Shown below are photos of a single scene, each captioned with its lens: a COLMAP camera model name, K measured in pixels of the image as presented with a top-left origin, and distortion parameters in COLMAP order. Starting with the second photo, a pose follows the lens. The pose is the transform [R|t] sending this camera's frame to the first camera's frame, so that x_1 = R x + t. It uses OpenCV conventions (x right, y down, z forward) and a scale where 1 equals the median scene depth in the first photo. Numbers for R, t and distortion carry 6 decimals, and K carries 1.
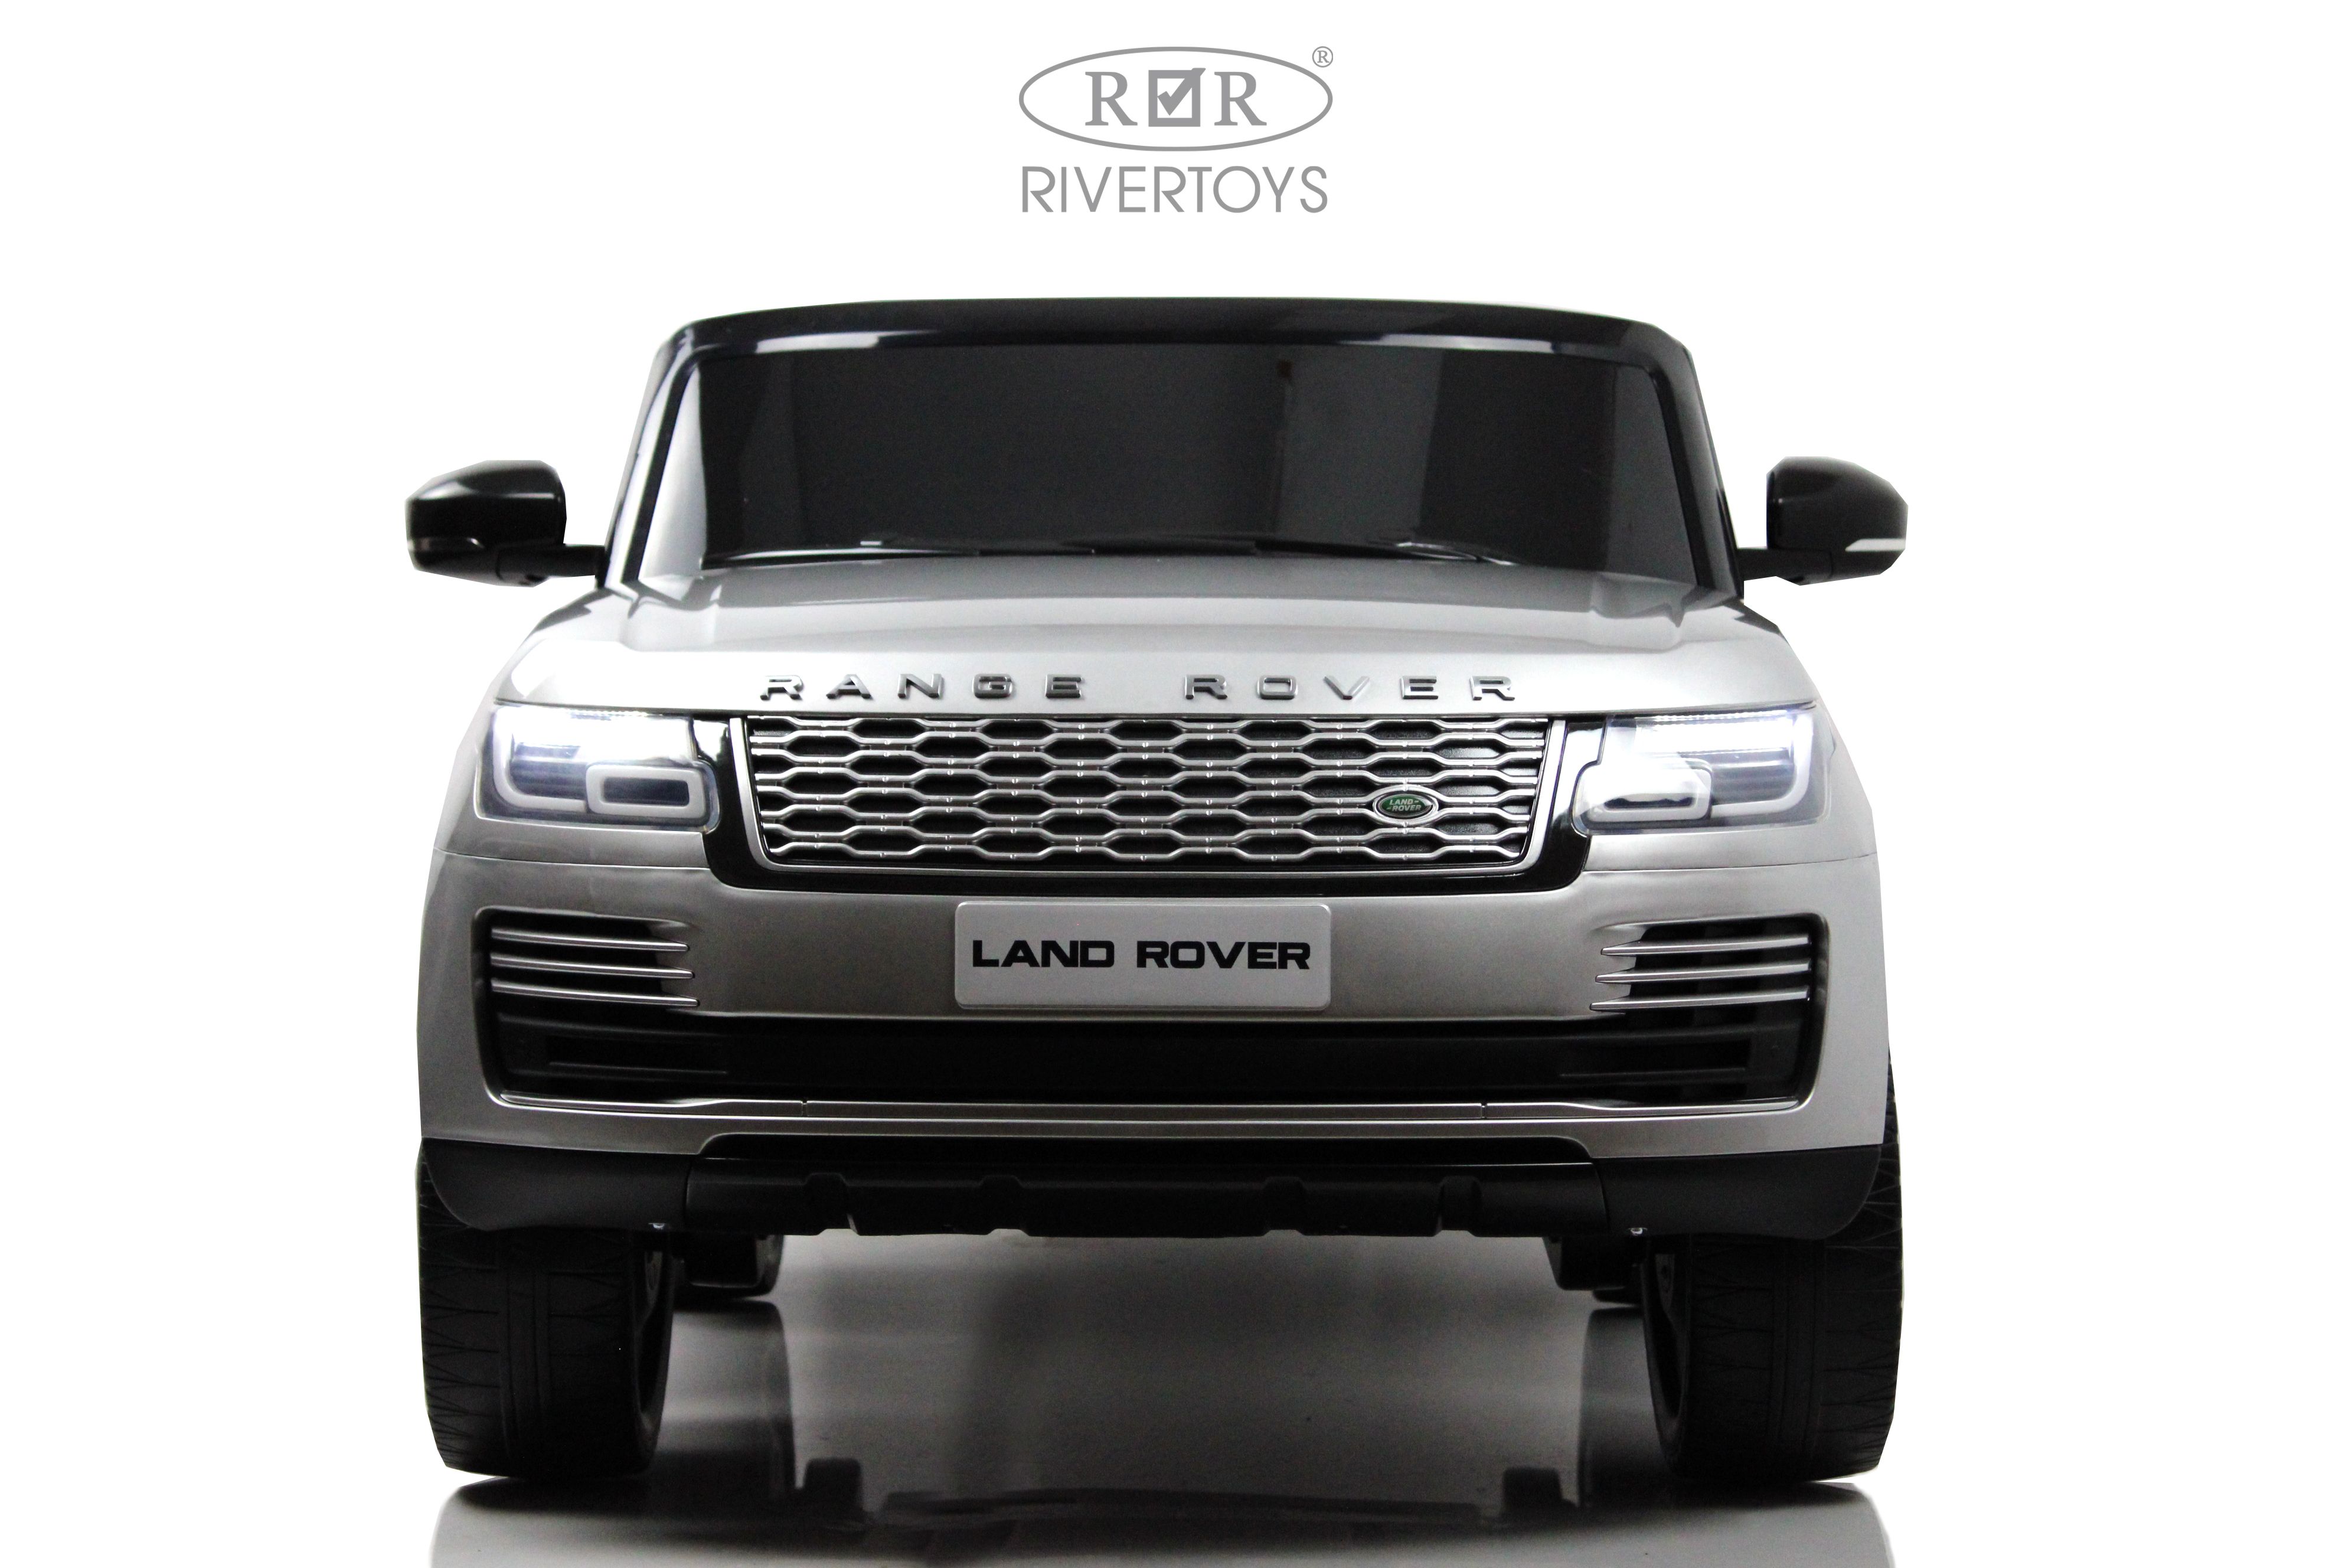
lens RADIAL K [[5315.9, 0, 1196.9], [0, 5315.9, 771.7], [0, 0, 1]] dist [0.106733, 0.000000]
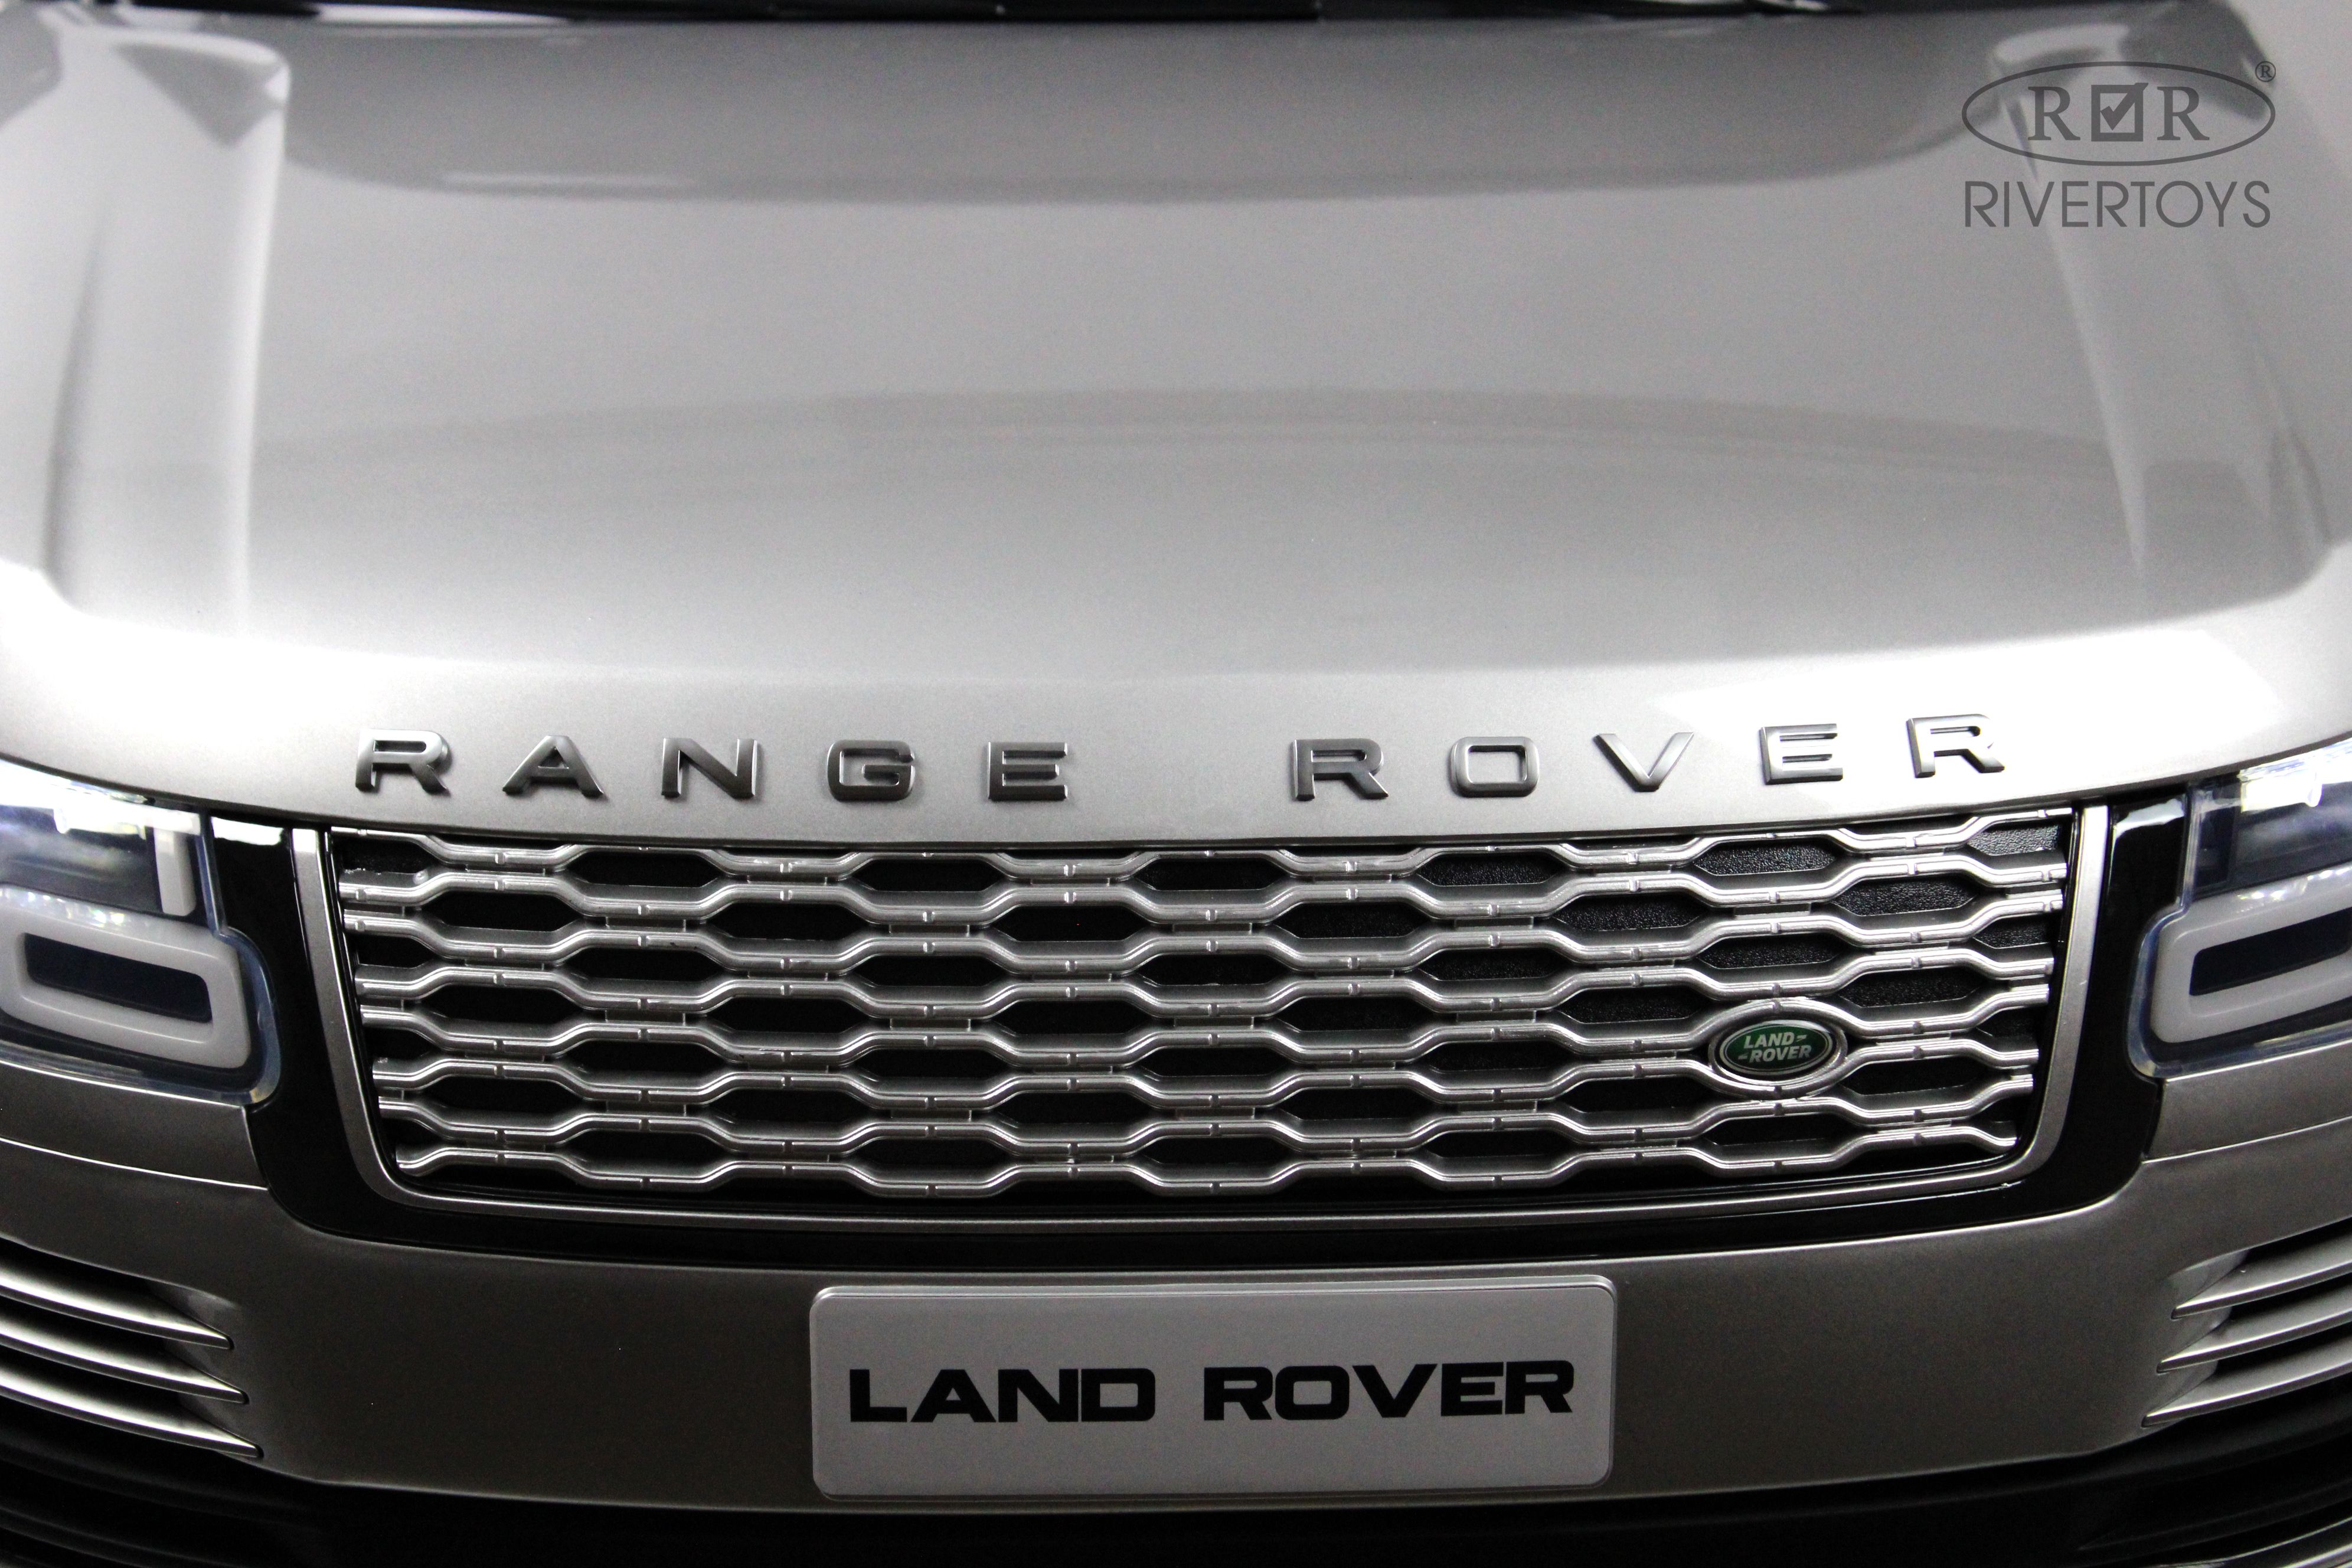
lens RADIAL K [[5315.9, 0, 1194.9], [0, 5315.9, 782.1], [0, 0, 1]] dist [0.106733, 0.000000]
pose [[0.998294, -0.022992, 0.053671, -0.035244], [0.000265, 0.920982, 0.389604, -0.193376], [-0.058388, -0.388926, 0.919417, 0.582270]]
